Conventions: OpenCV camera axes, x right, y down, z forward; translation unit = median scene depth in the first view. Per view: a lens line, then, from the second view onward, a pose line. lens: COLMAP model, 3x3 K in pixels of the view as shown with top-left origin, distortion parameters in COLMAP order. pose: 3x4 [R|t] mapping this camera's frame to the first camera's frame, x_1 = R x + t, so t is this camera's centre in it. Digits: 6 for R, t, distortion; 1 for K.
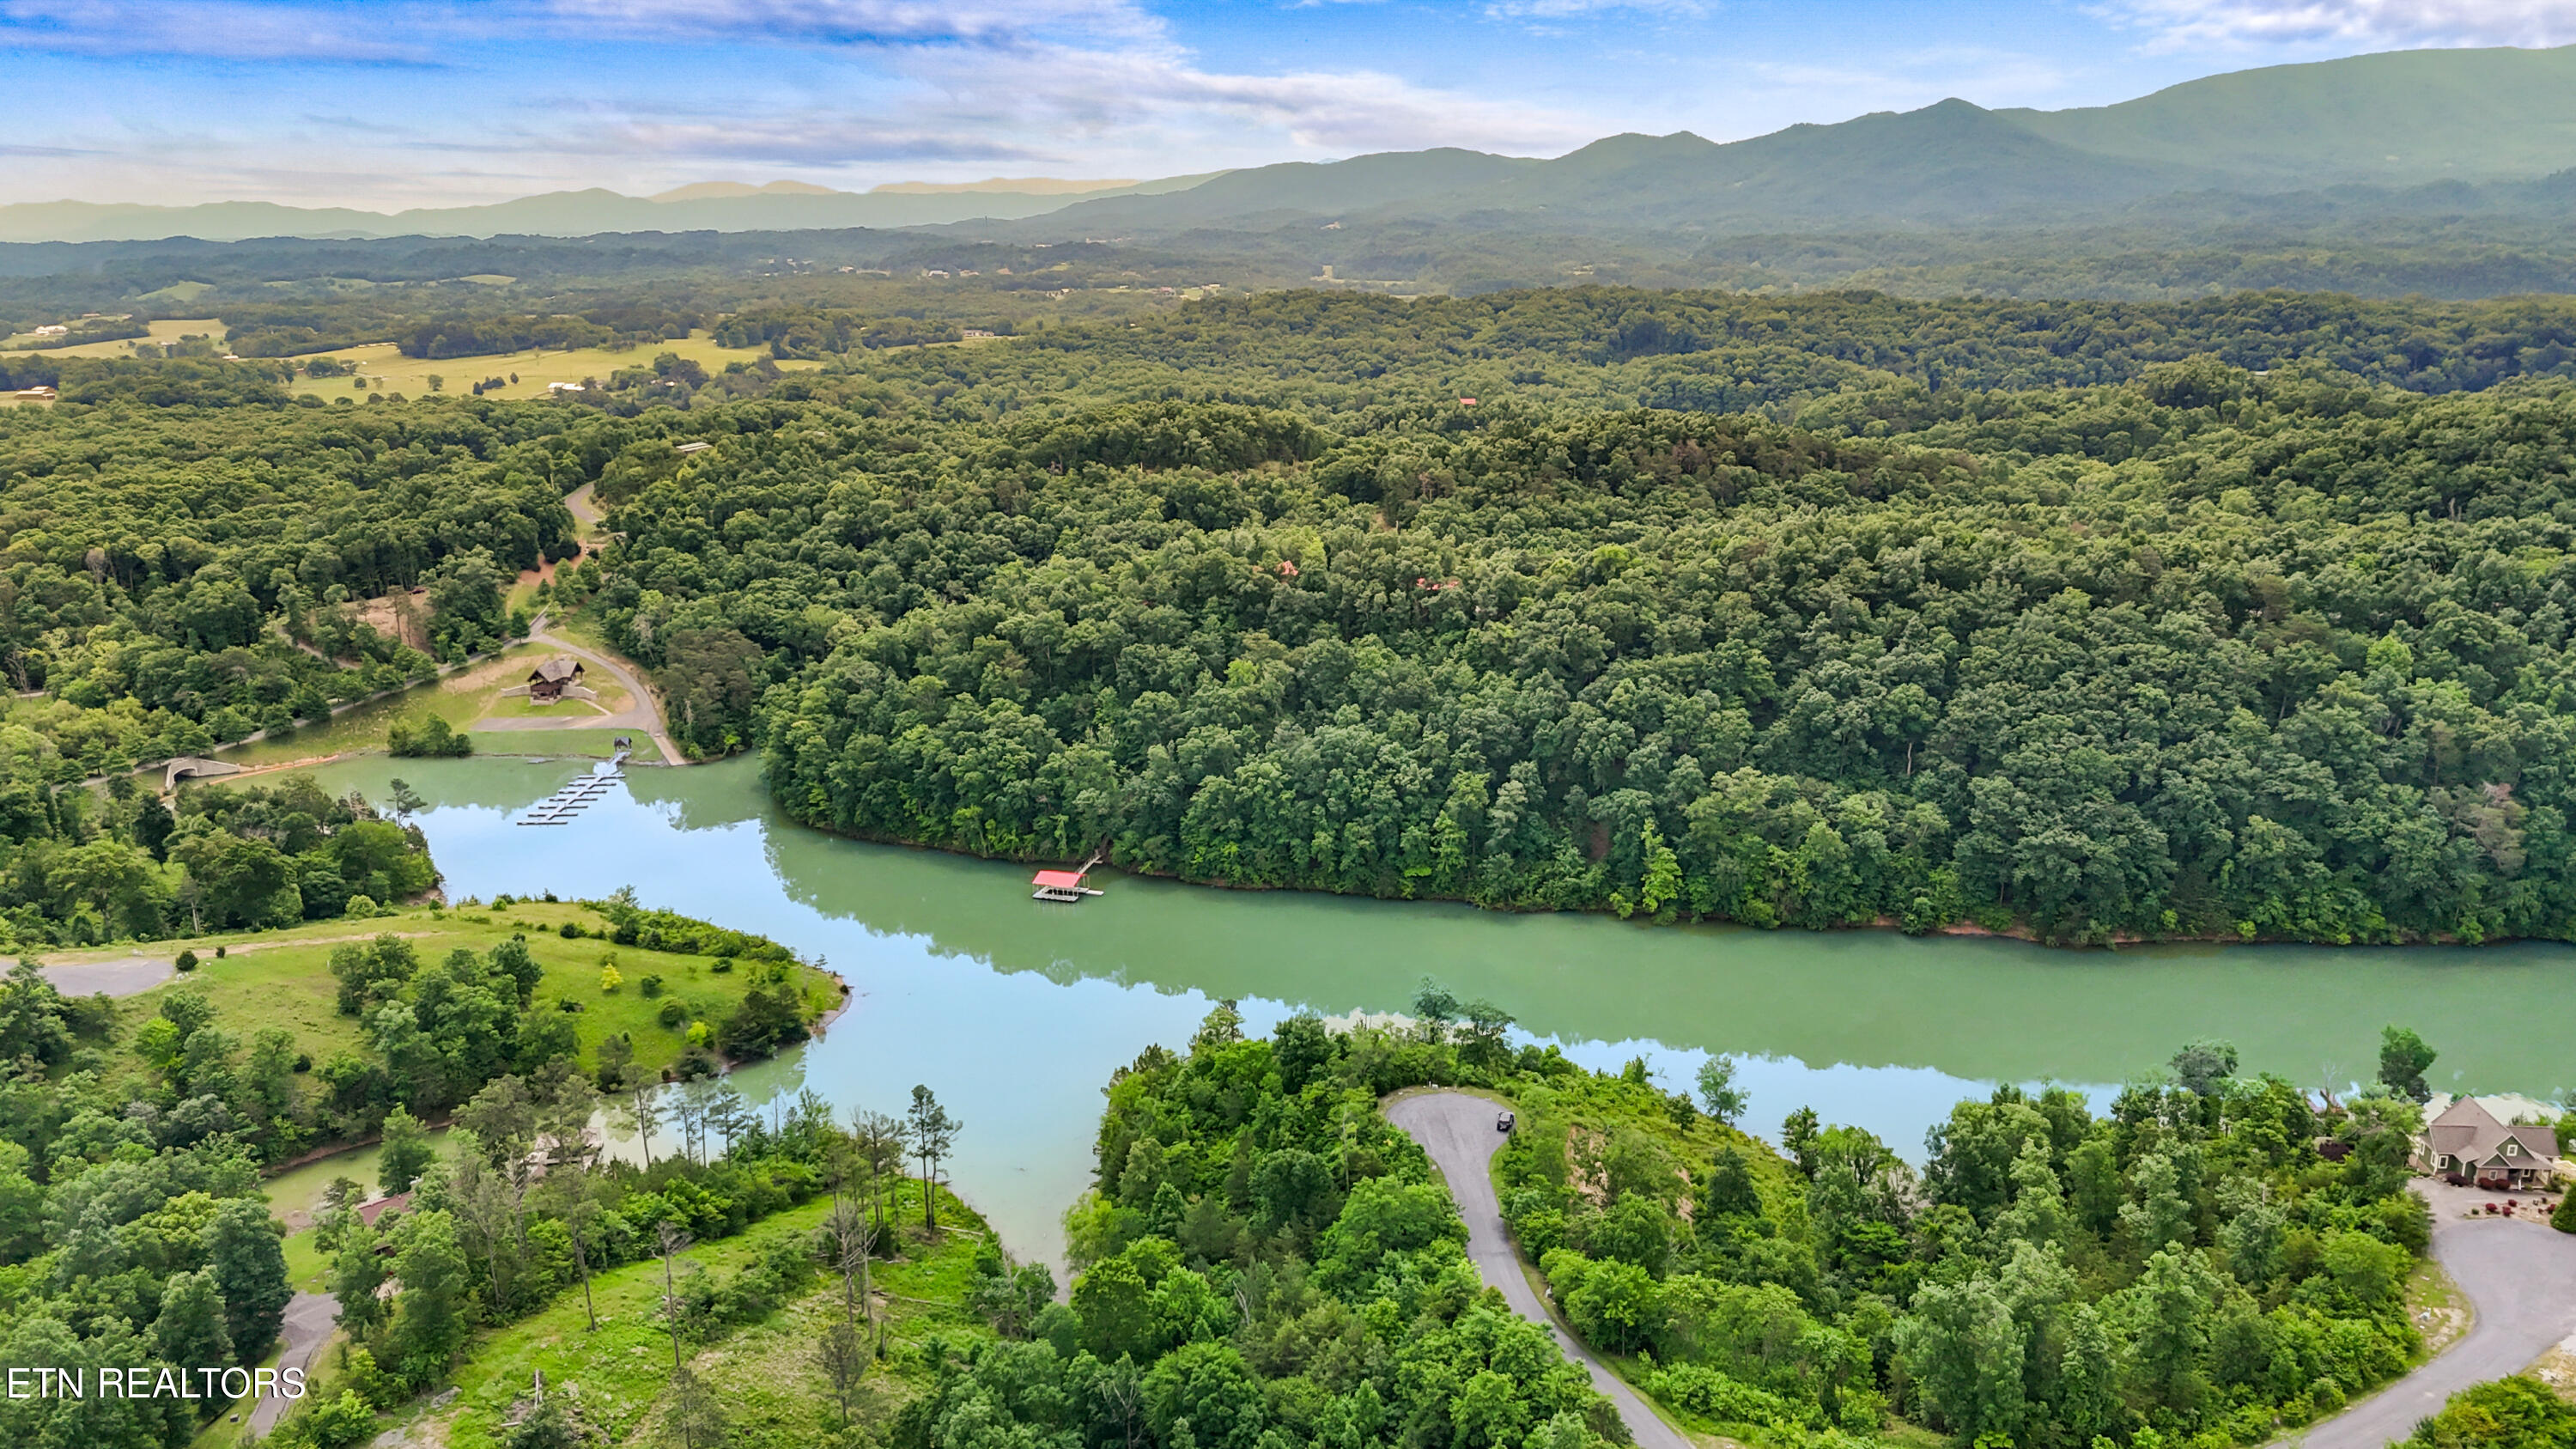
lens RADIAL K [[1869.2, 0, 1288.0], [0, 1869.2, 724.5], [0, 0, 1]] dist [0.049841, -0.010066]
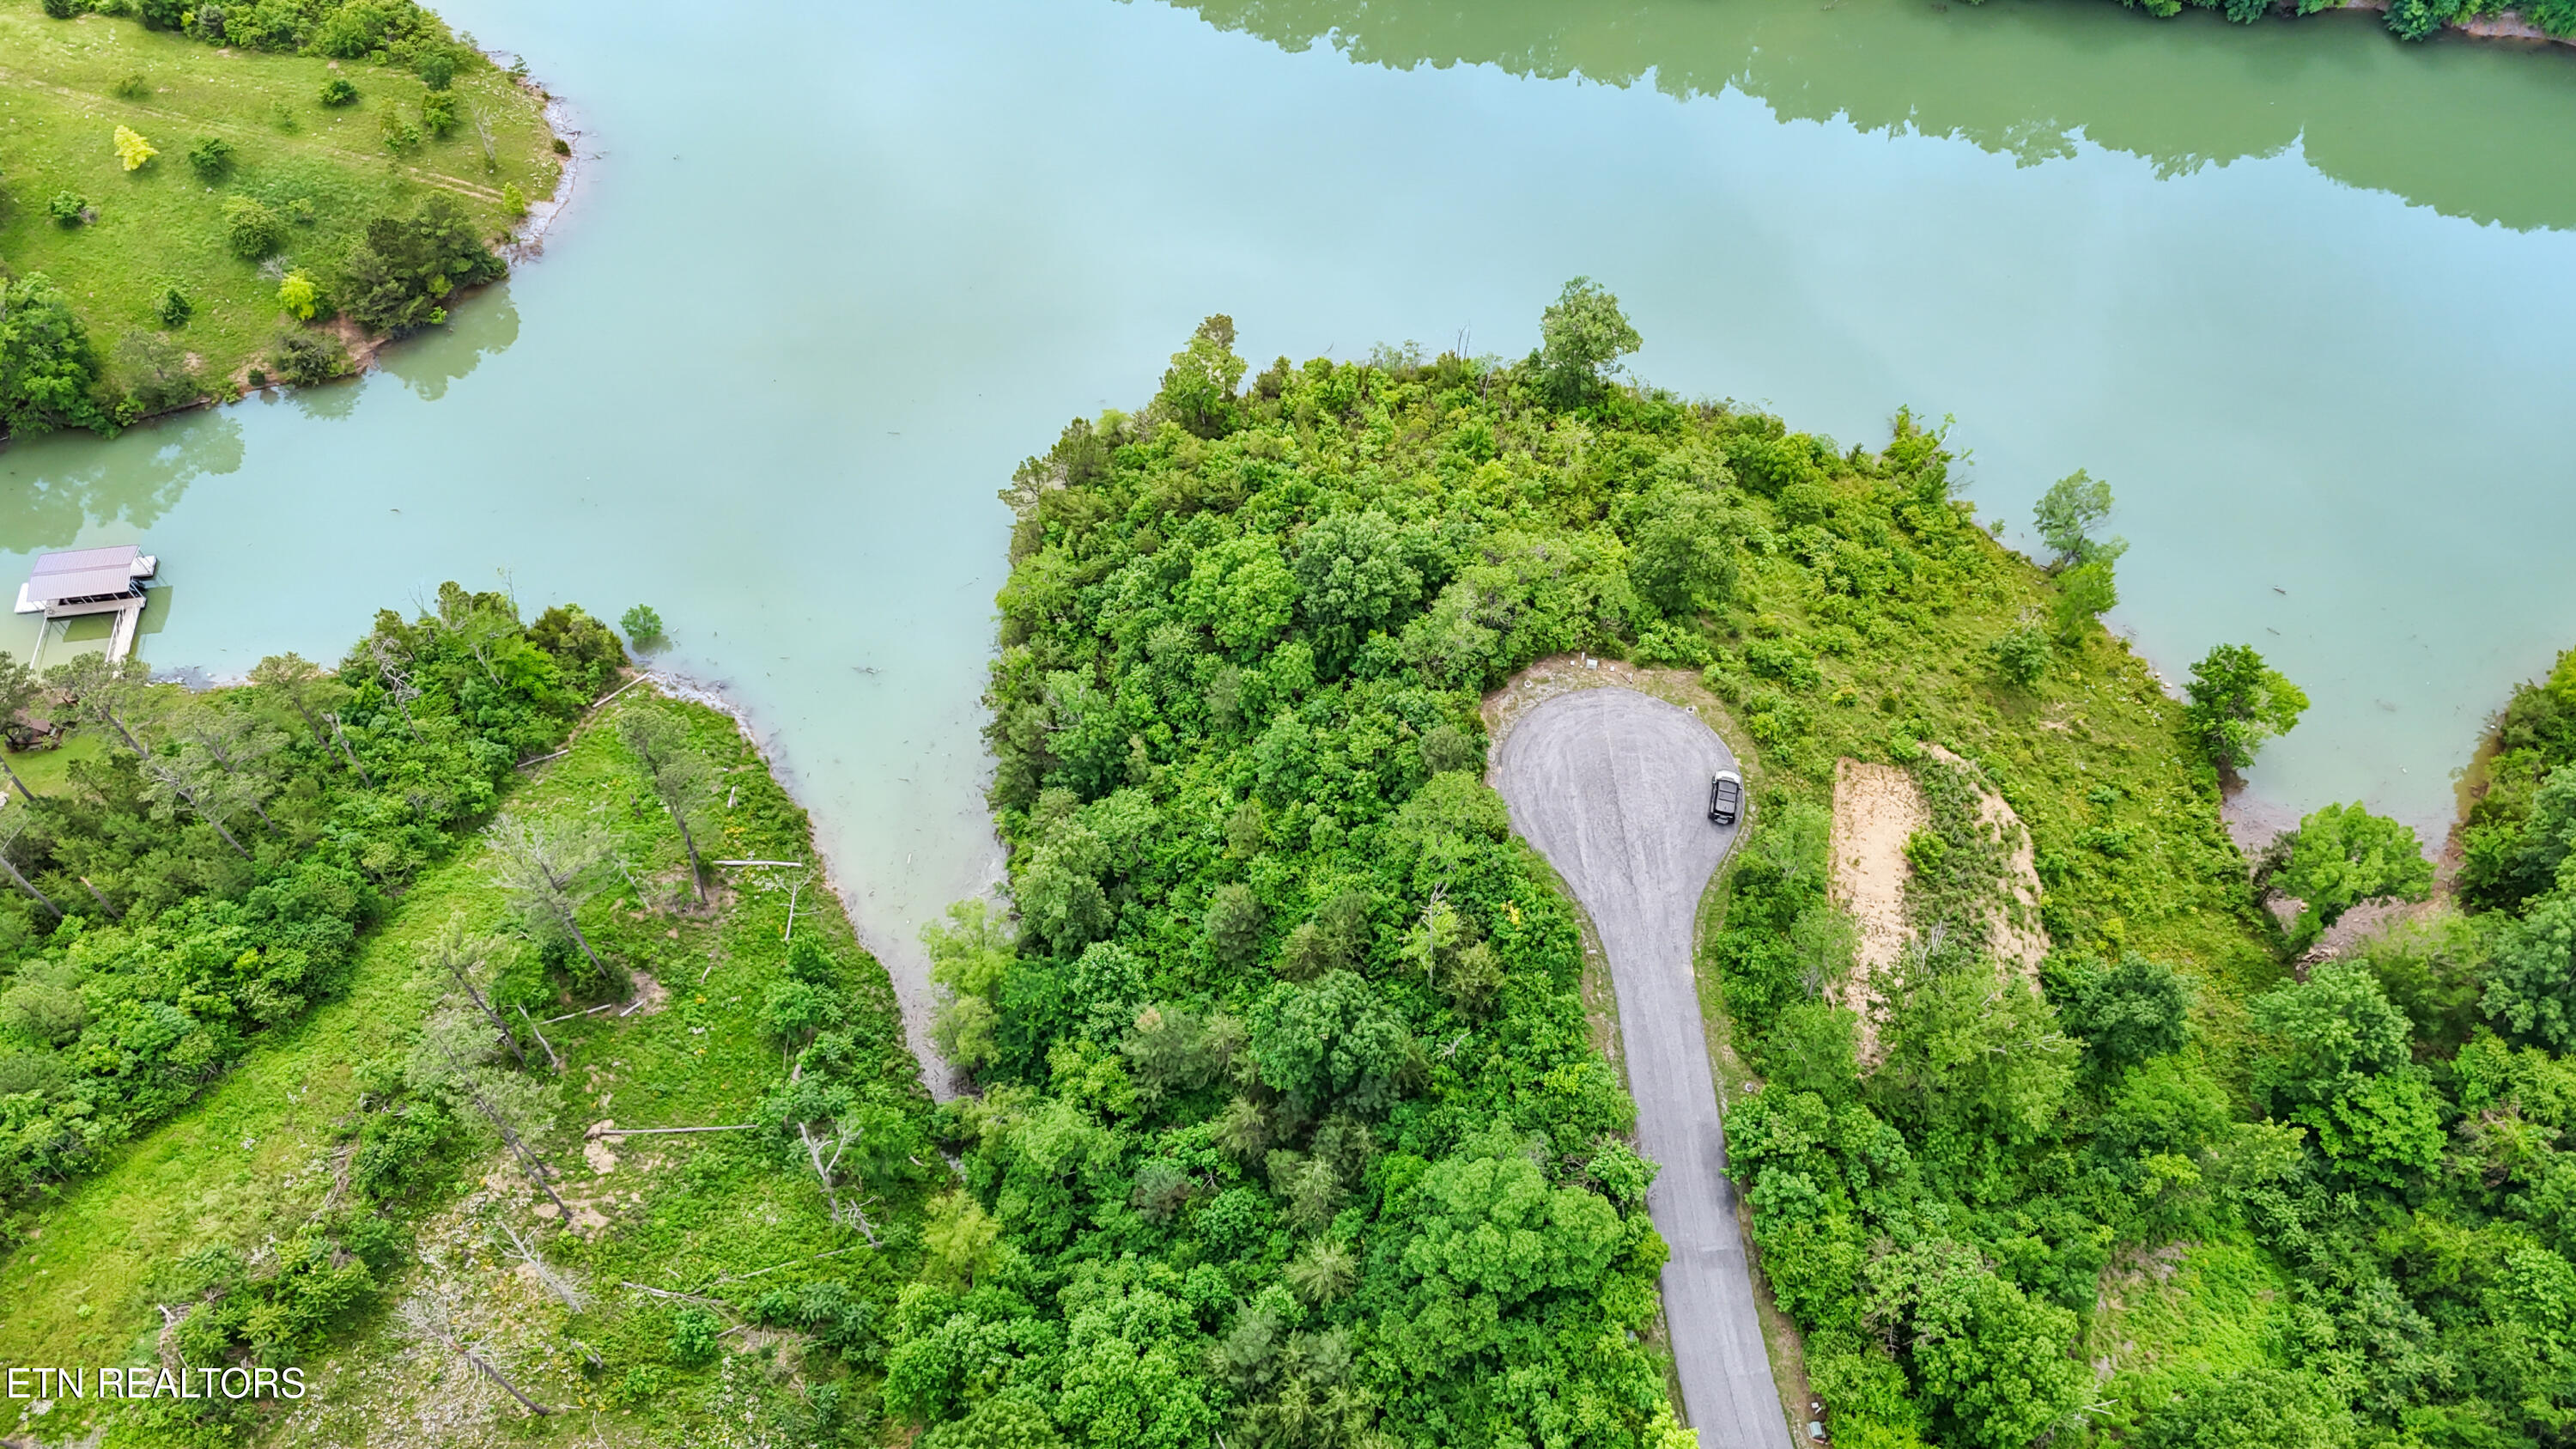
lens RADIAL K [[1869.2, 0, 1288.0], [0, 1869.2, 724.5], [0, 0, 1]] dist [0.049841, -0.010066]
pose [[0.999968, 0.006922, 0.003892, -0.008224], [-0.007767, 0.750568, 0.660748, -0.101948], [0.001653, -0.660757, 0.750598, 0.380645]]
